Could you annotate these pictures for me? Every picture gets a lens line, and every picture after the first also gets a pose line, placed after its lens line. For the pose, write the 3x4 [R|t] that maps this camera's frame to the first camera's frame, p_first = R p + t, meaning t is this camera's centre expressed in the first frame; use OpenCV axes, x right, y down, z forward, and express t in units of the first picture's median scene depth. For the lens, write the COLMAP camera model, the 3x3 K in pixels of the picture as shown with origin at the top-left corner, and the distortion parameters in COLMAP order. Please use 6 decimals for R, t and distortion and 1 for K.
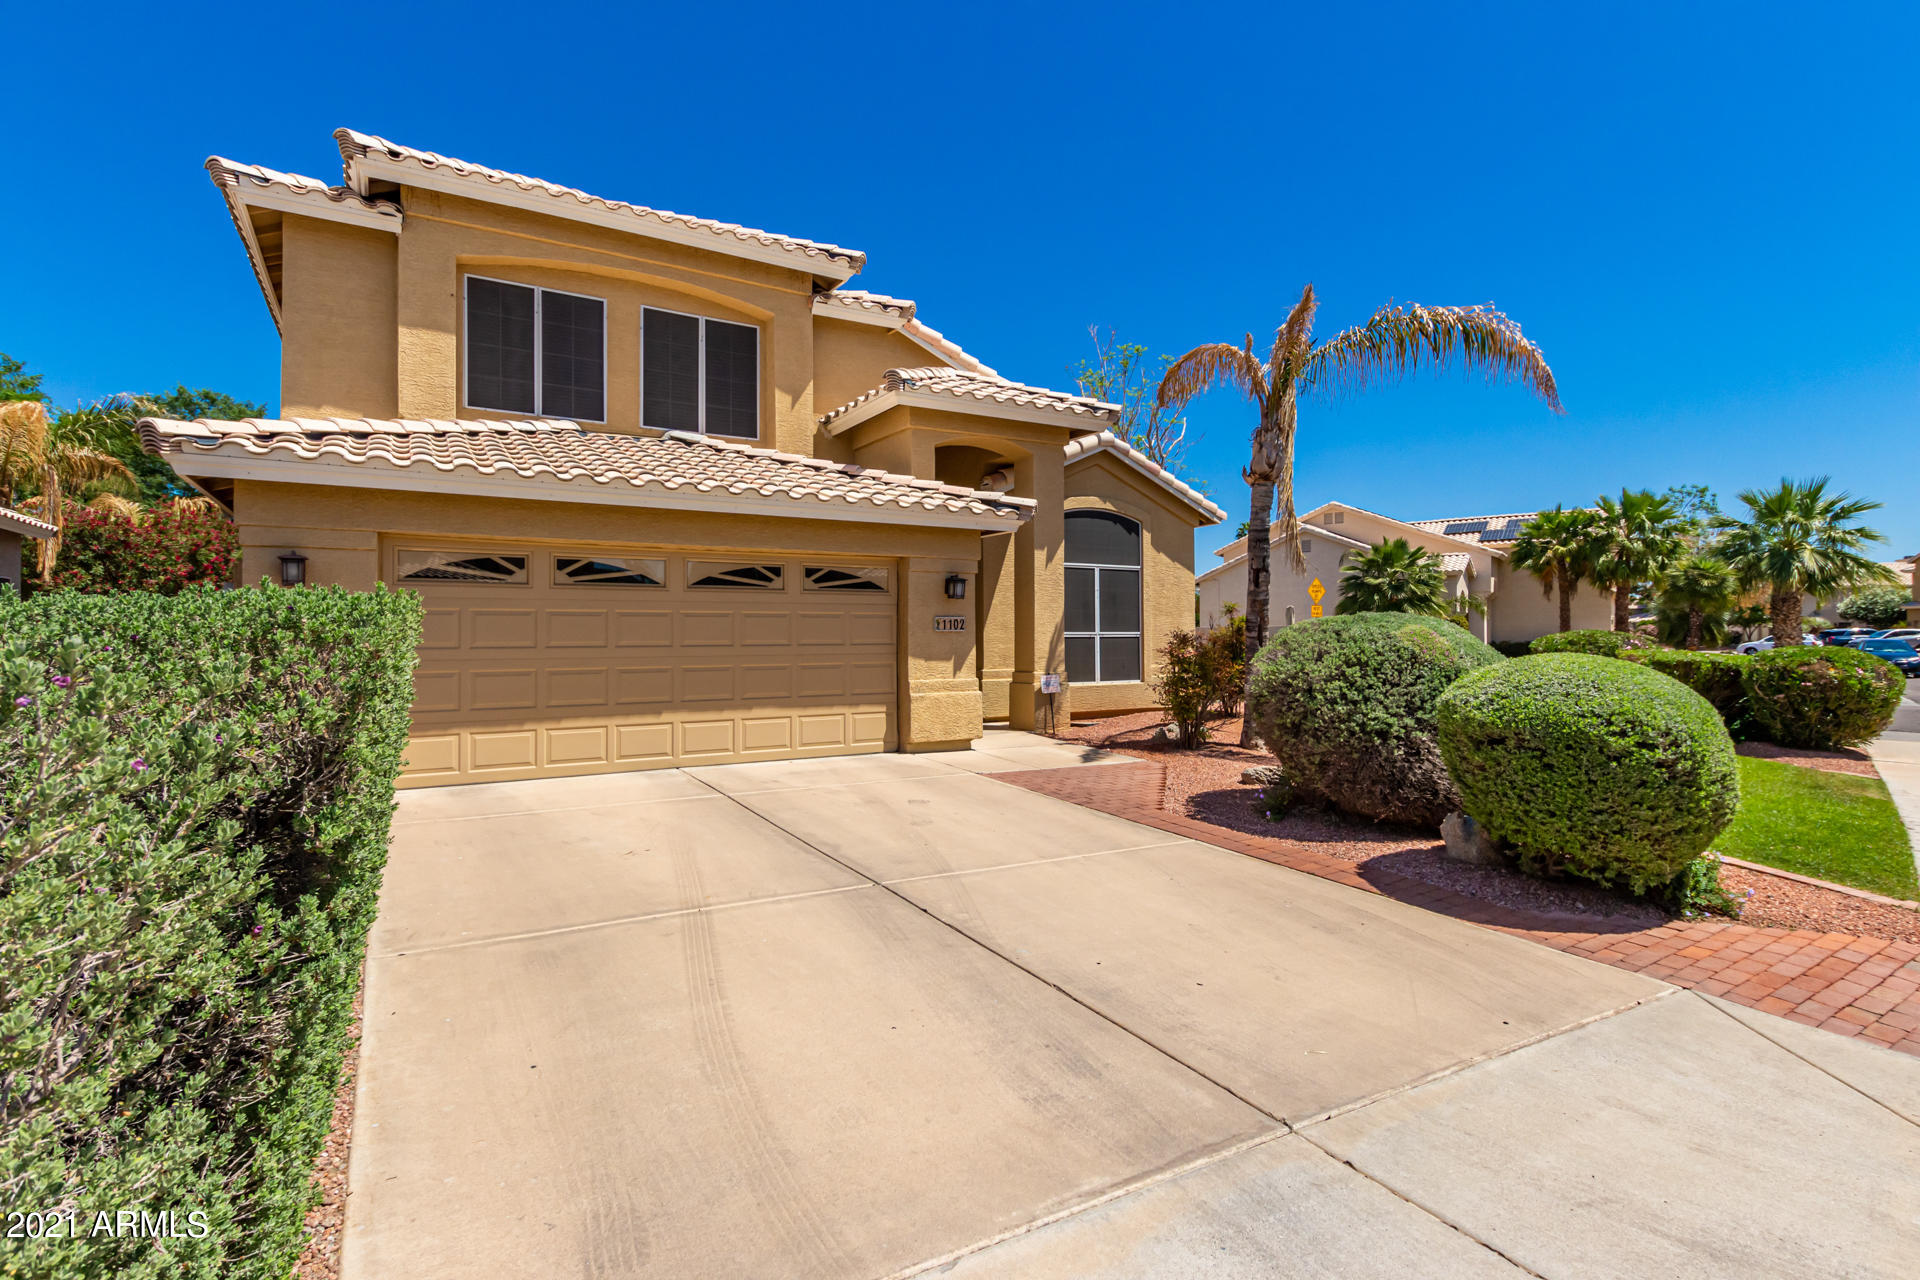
lens RADIAL K [[920.1, 0, 965.0], [0, 920.1, 634.6], [0, 0, 1]] dist [0.012853, -0.000490]
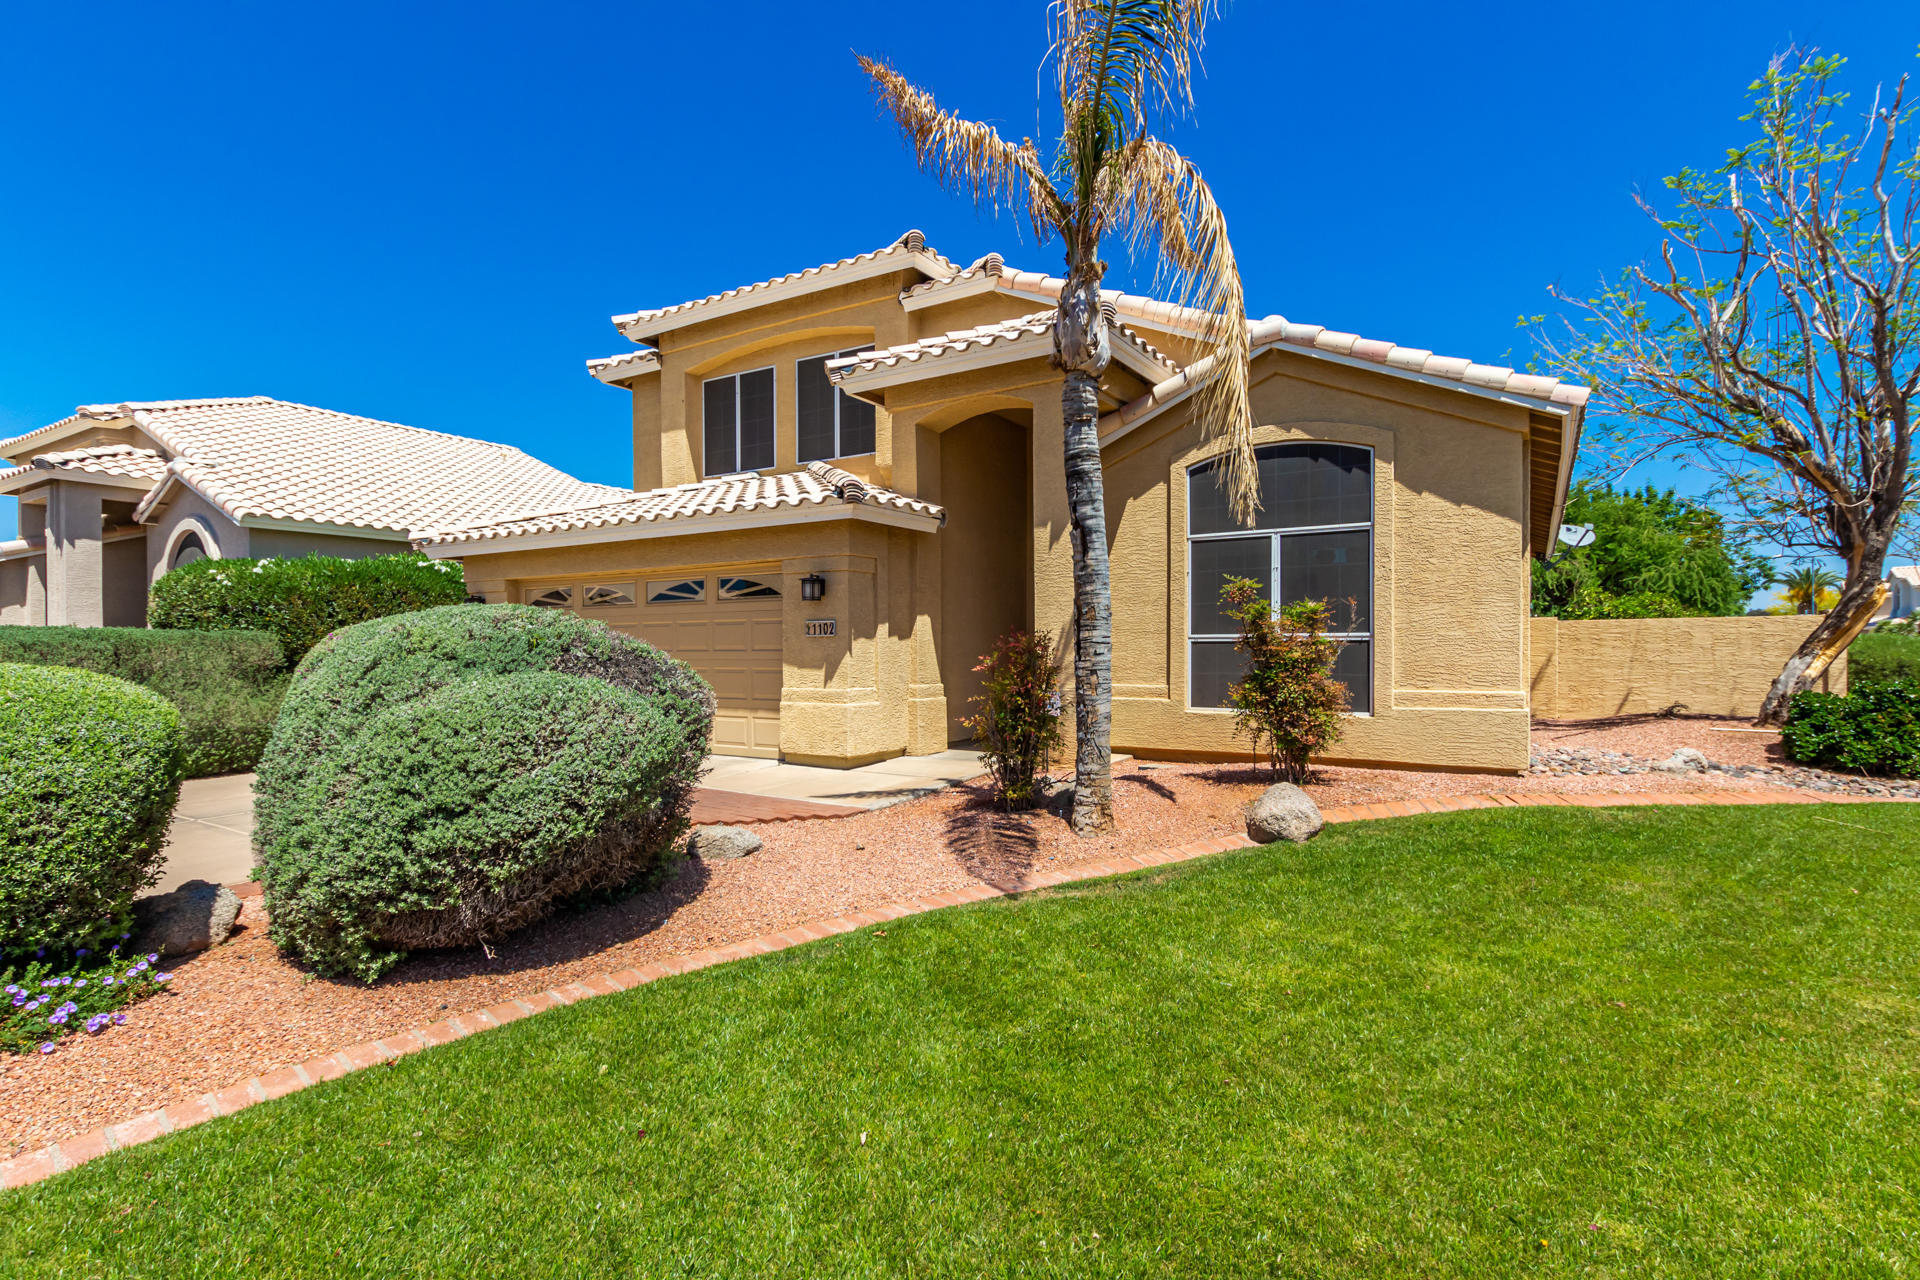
lens RADIAL K [[920.1, 0, 962.6], [0, 920.1, 644.0], [0, 0, 1]] dist [0.012853, -0.000490]
pose [[0.444382, 0.011026, -0.895769, 0.871820], [0.008167, 0.999833, 0.016358, -0.010658], [0.895800, -0.014585, 0.444218, 0.718632]]
